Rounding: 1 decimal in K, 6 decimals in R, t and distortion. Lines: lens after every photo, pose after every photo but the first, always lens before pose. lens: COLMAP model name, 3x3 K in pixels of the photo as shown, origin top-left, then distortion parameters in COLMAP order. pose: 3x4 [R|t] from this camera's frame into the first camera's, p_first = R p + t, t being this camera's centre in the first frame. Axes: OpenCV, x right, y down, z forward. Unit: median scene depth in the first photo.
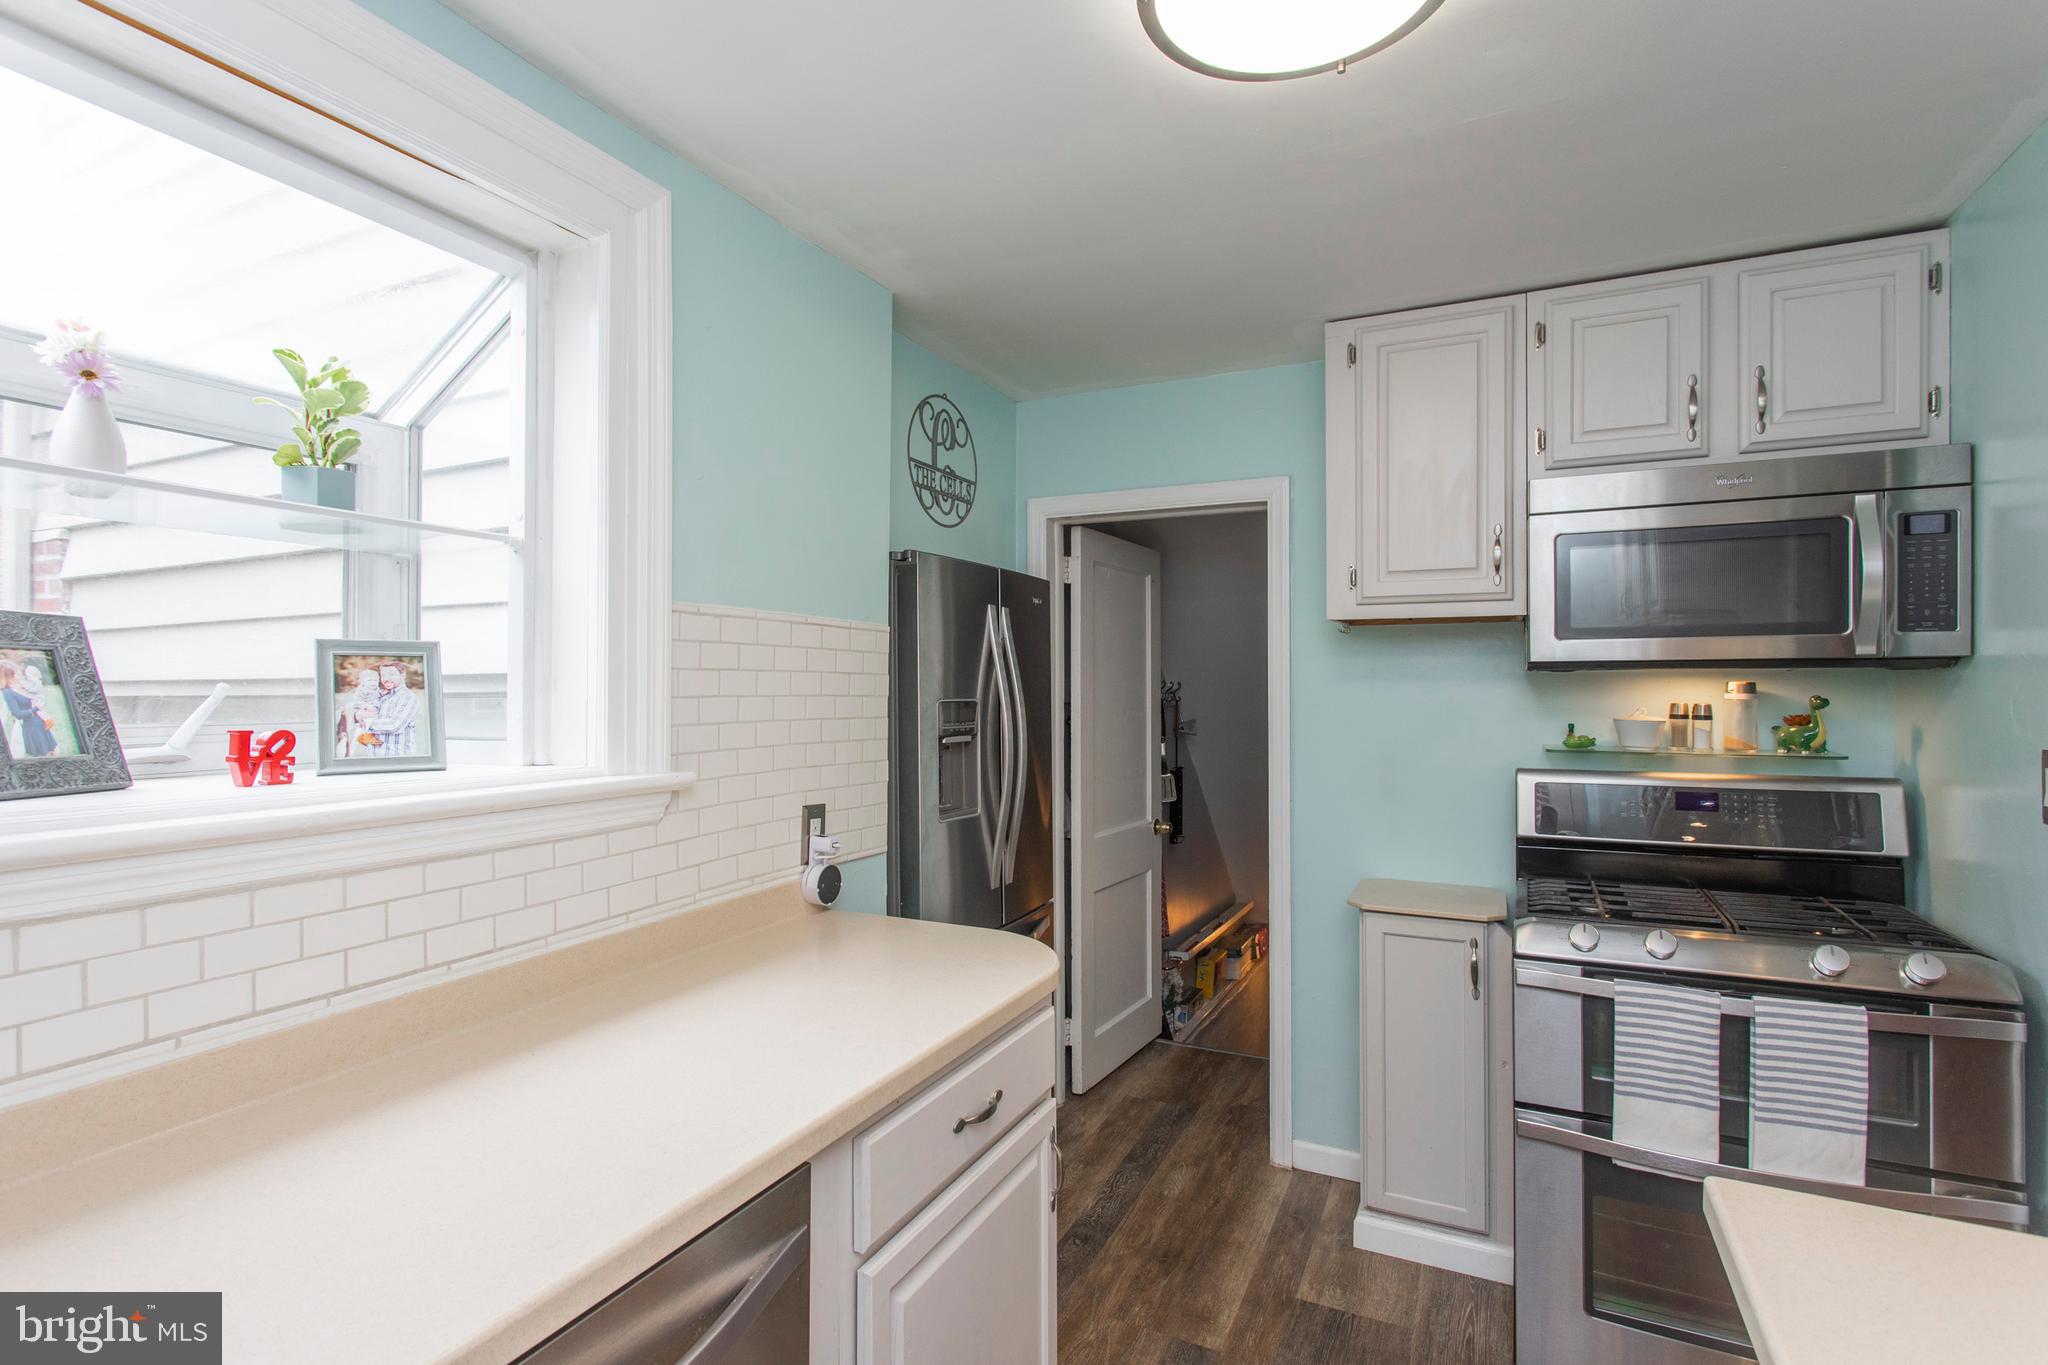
lens RADIAL K [[990.5, 0, 1024.0], [0, 990.5, 682.5], [0, 0, 1]] dist [-0.001589, -0.000002]
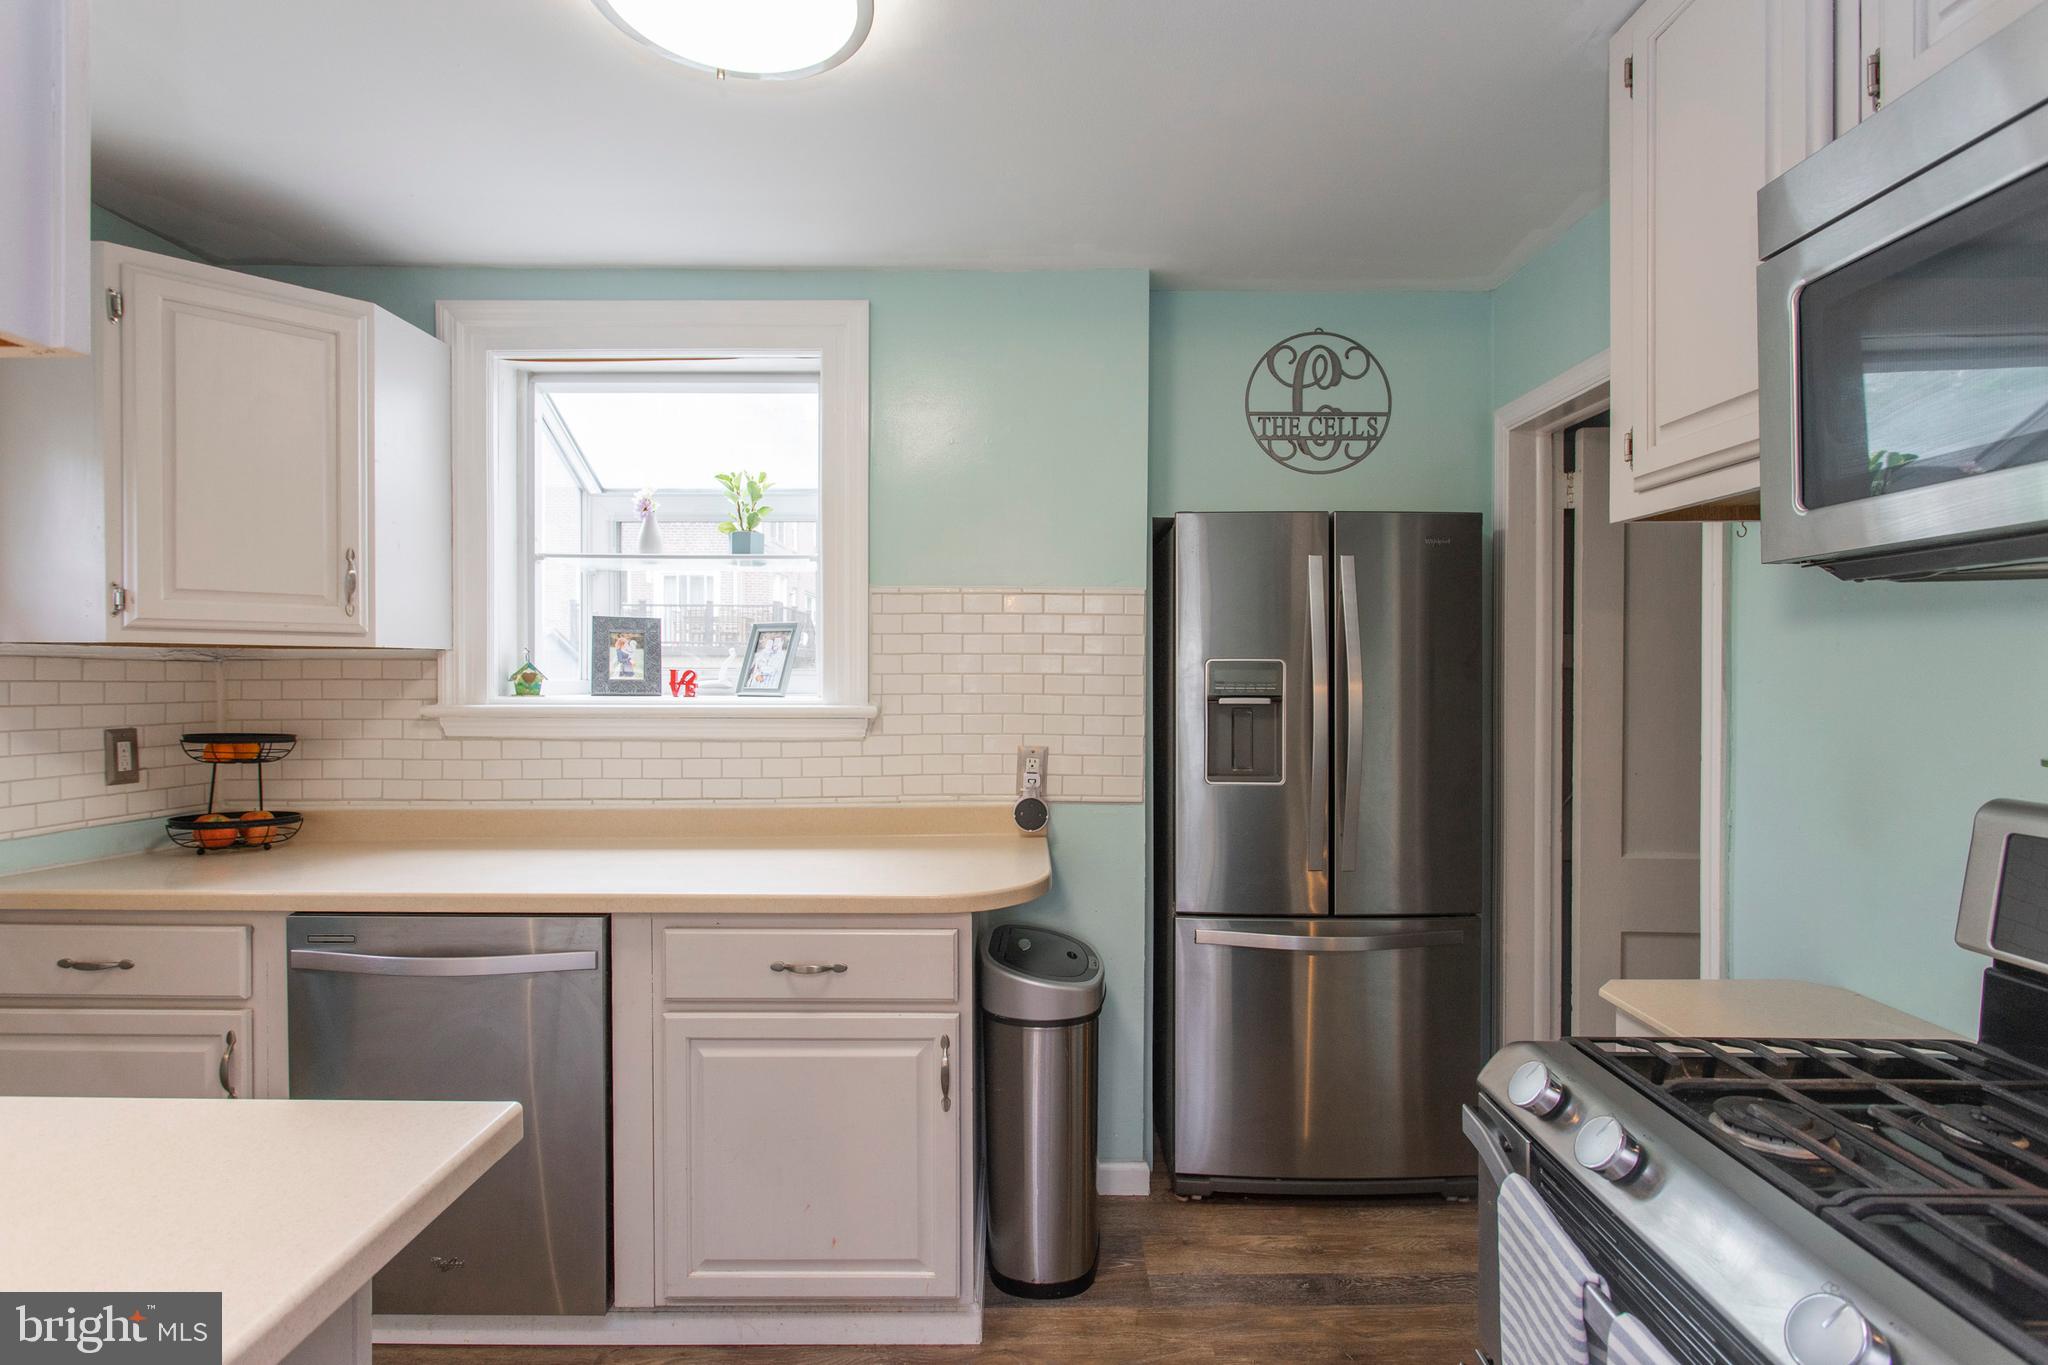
lens RADIAL K [[985.3, 0, 1022.0], [0, 985.3, 680.4], [0, 0, 1]] dist [-0.000654, 0.000568]
pose [[0.426706, 0.006963, -0.904363, 0.771657], [0.002540, 0.999957, 0.008897, 0.031100], [0.904387, -0.006094, 0.426670, 0.442968]]
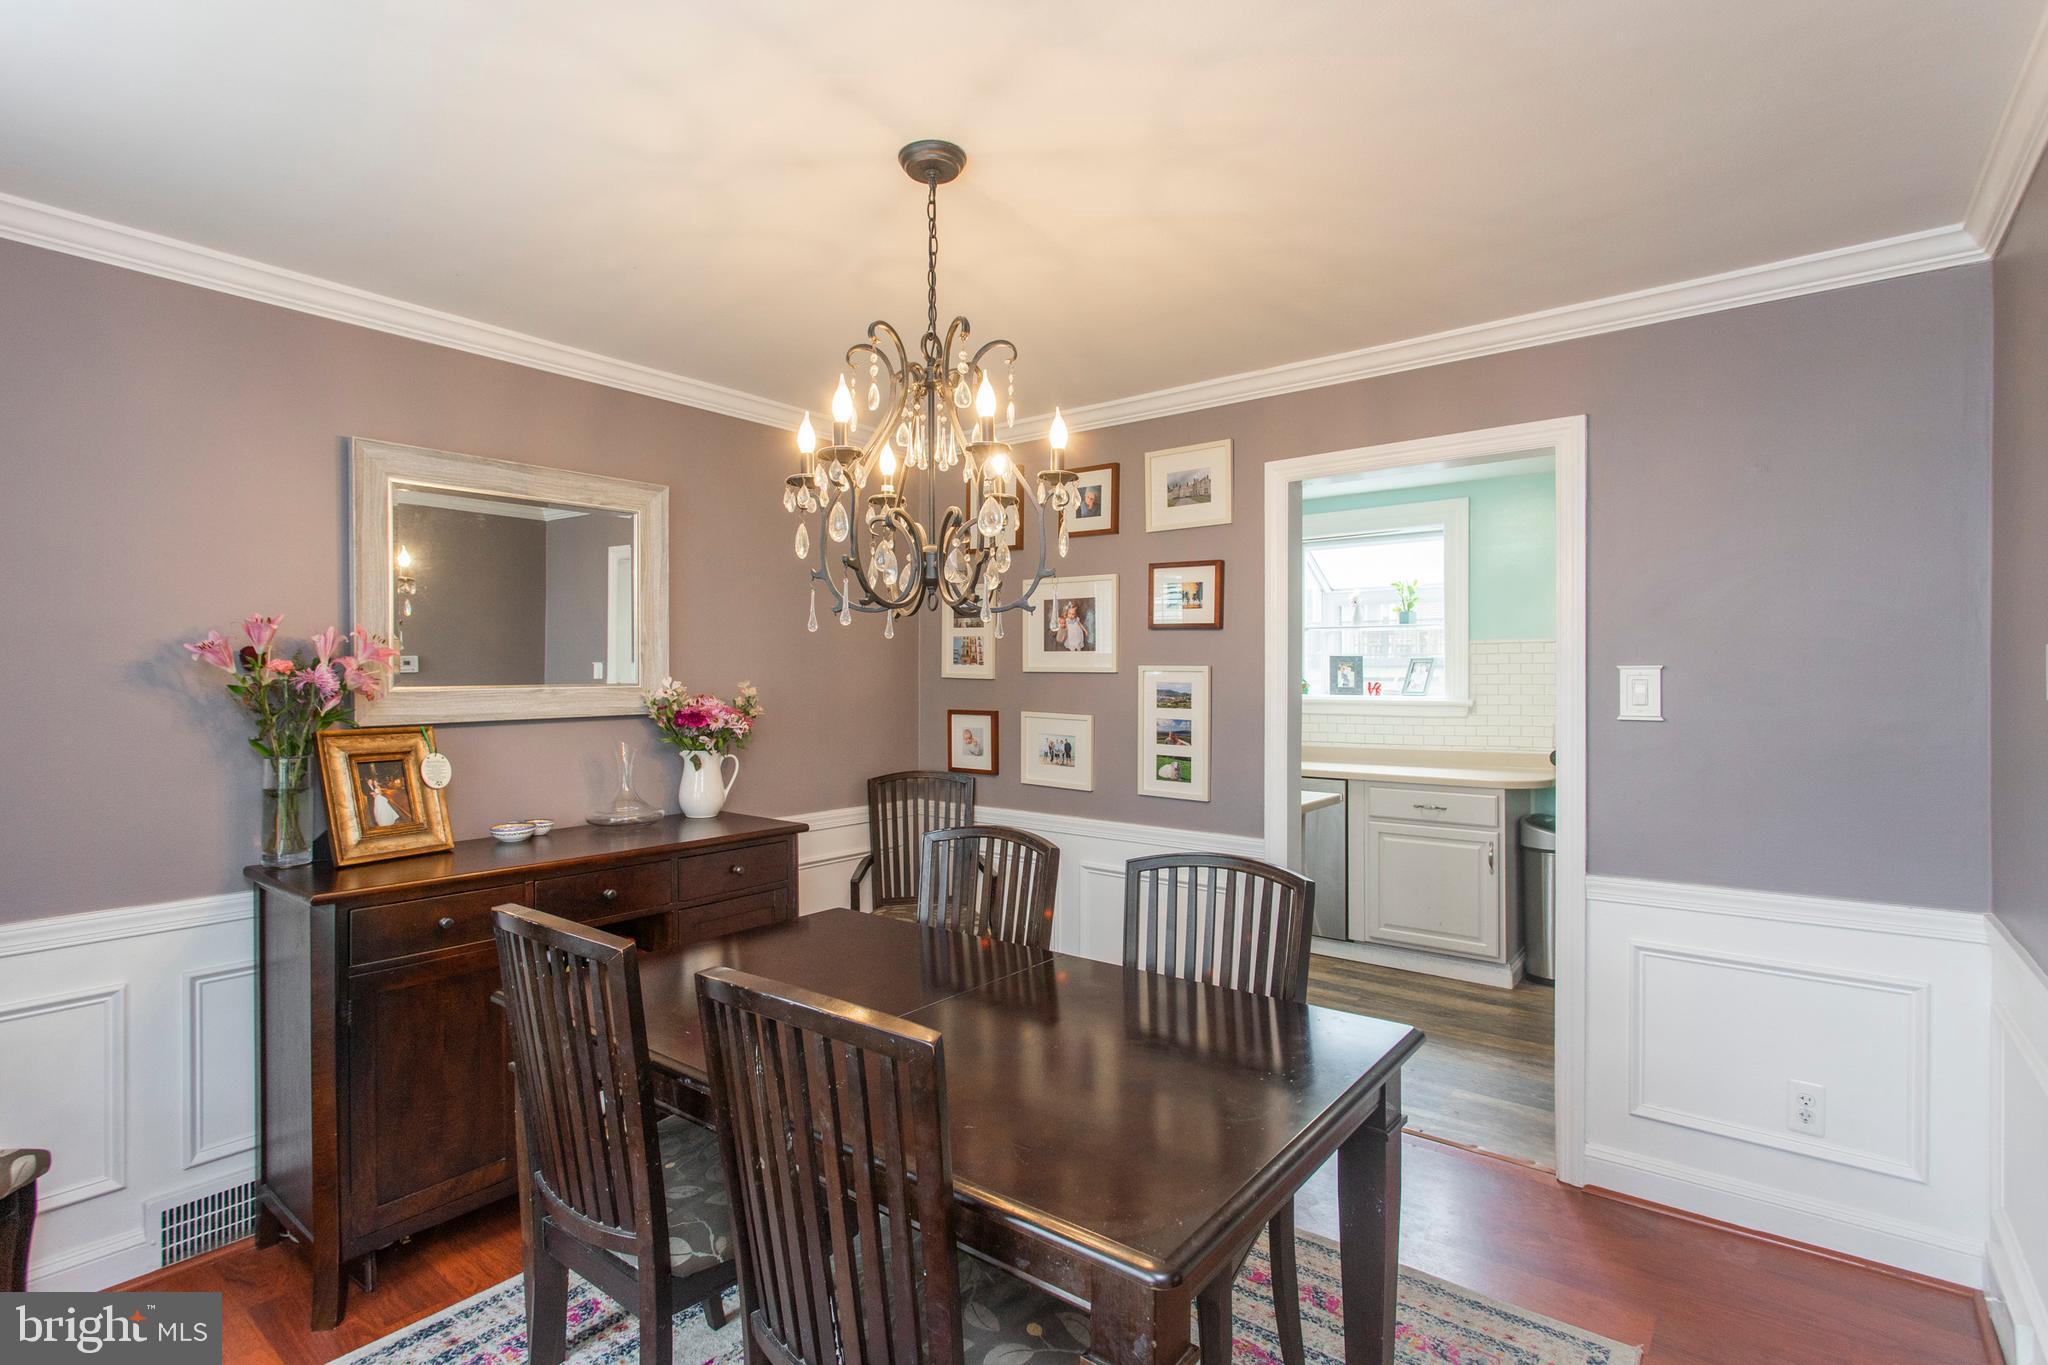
lens RADIAL K [[990.5, 0, 1024.0], [0, 990.5, 682.5], [0, 0, 1]] dist [-0.001589, -0.000002]
pose [[-0.214723, 0.004349, -0.976665, 2.029411], [0.005122, 0.999981, 0.003327, 0.016979], [0.976662, -0.004289, -0.214741, 0.269420]]
